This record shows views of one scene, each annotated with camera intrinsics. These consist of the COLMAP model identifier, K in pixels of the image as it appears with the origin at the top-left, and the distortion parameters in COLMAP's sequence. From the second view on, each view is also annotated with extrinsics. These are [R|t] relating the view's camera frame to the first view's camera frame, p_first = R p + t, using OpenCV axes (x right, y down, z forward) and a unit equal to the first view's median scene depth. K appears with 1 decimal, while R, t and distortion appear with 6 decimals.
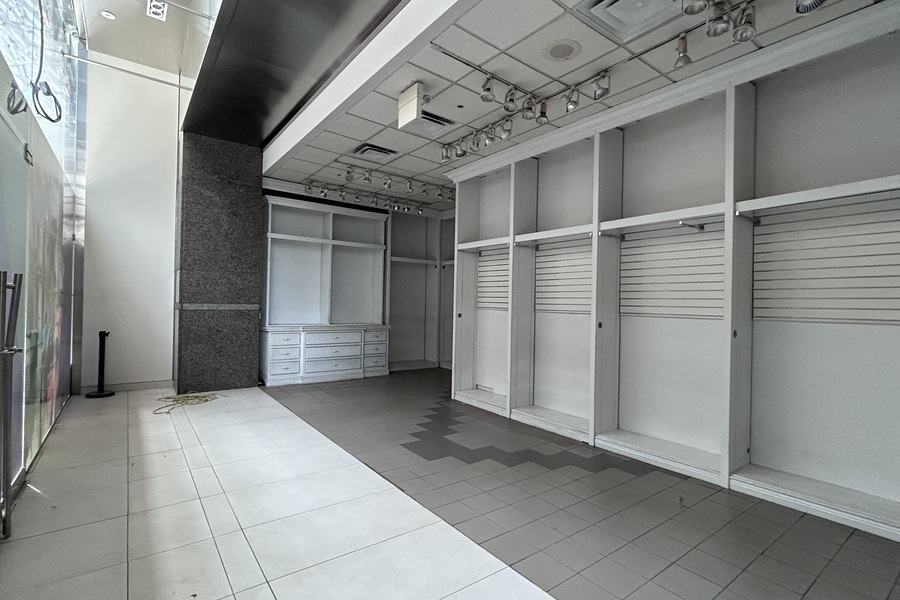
lens RADIAL K [[429.3, 0, 450.1], [0, 429.3, 301.6], [0, 0, 1]] dist [-0.003202, 0.002511]
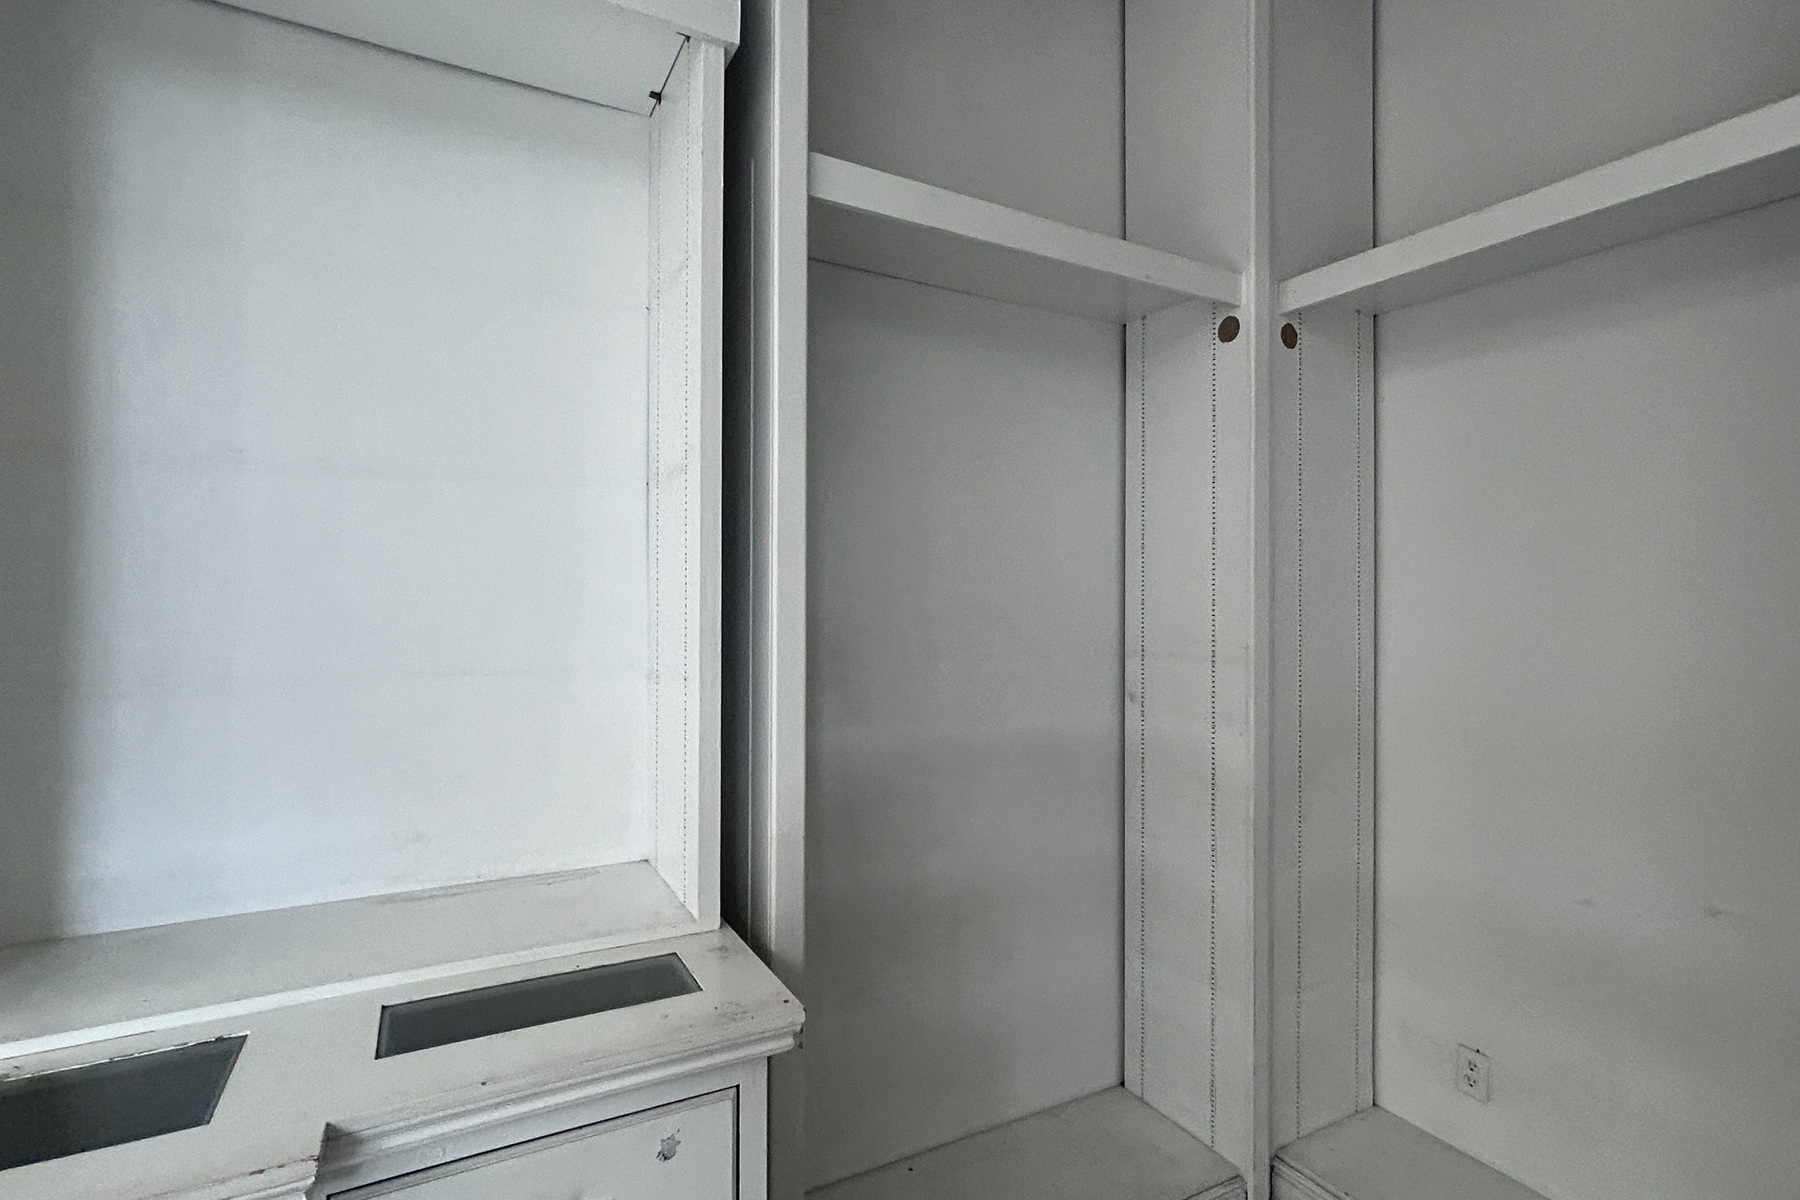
lens RADIAL K [[858.5, 0, 897.2], [0, 858.5, 593.3], [0, 0, 1]] dist [-0.003202, 0.002511]
pose [[0.988599, -0.017300, -0.149575, -0.120277], [0.016370, 0.999838, -0.007446, -0.014838], [0.149680, 0.004913, 0.988722, 1.045443]]
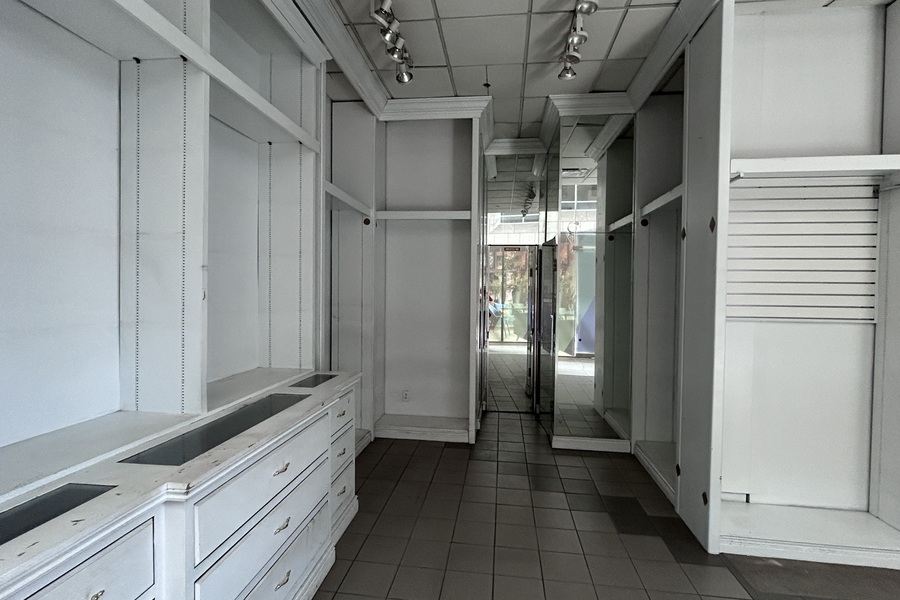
lens RADIAL K [[429.3, 0, 450.6], [0, 429.3, 300.1], [0, 0, 1]] dist [-0.003202, 0.002511]
pose [[0.694428, -0.029461, 0.718958, -0.413436], [0.004819, 0.999330, 0.036295, -0.020055], [-0.719546, -0.021739, 0.694105, 0.851346]]
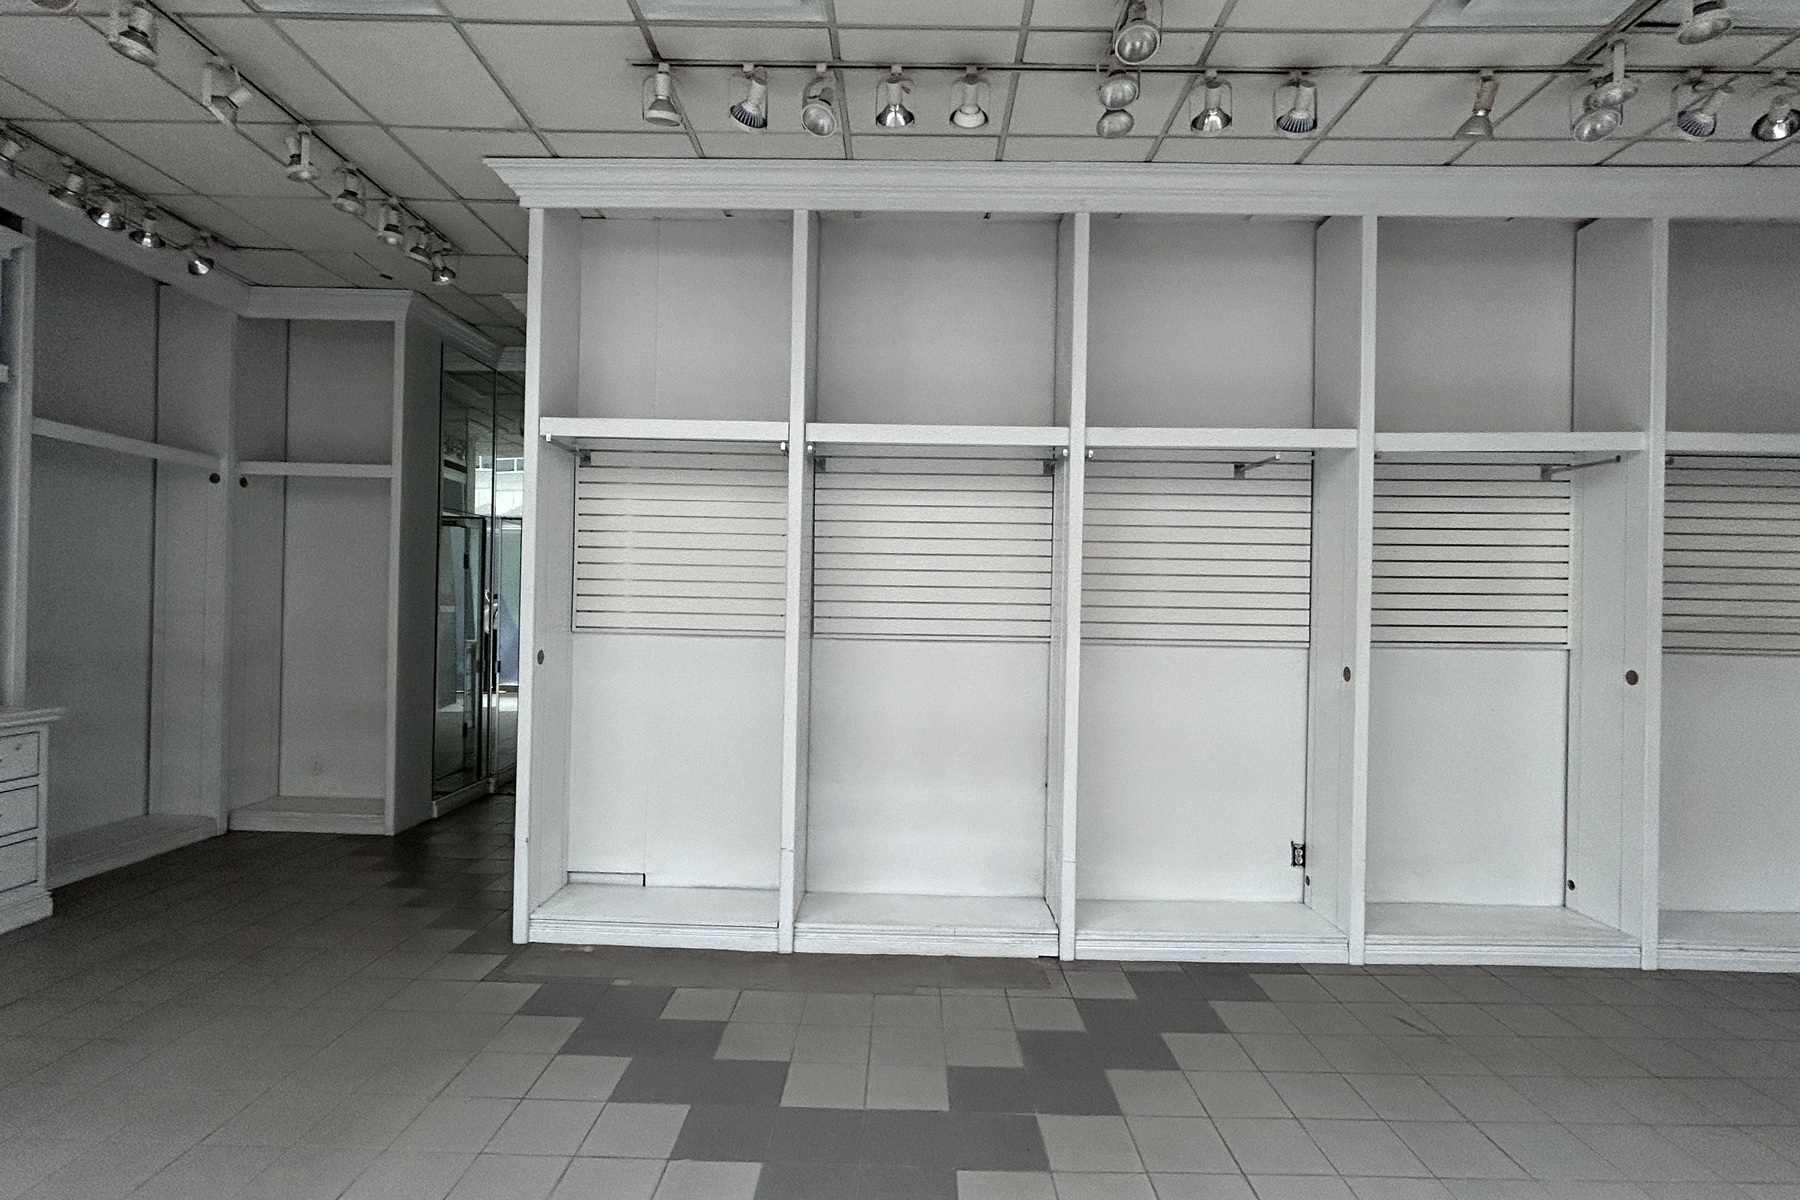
lens RADIAL K [[858.5, 0, 900.4], [0, 858.5, 599.3], [0, 0, 1]] dist [-0.003202, 0.002511]
pose [[0.610381, -0.004632, 0.792095, -0.281063], [-0.006025, 0.999927, 0.010491, -0.014741], [-0.792085, -0.011176, 0.610308, 0.411331]]
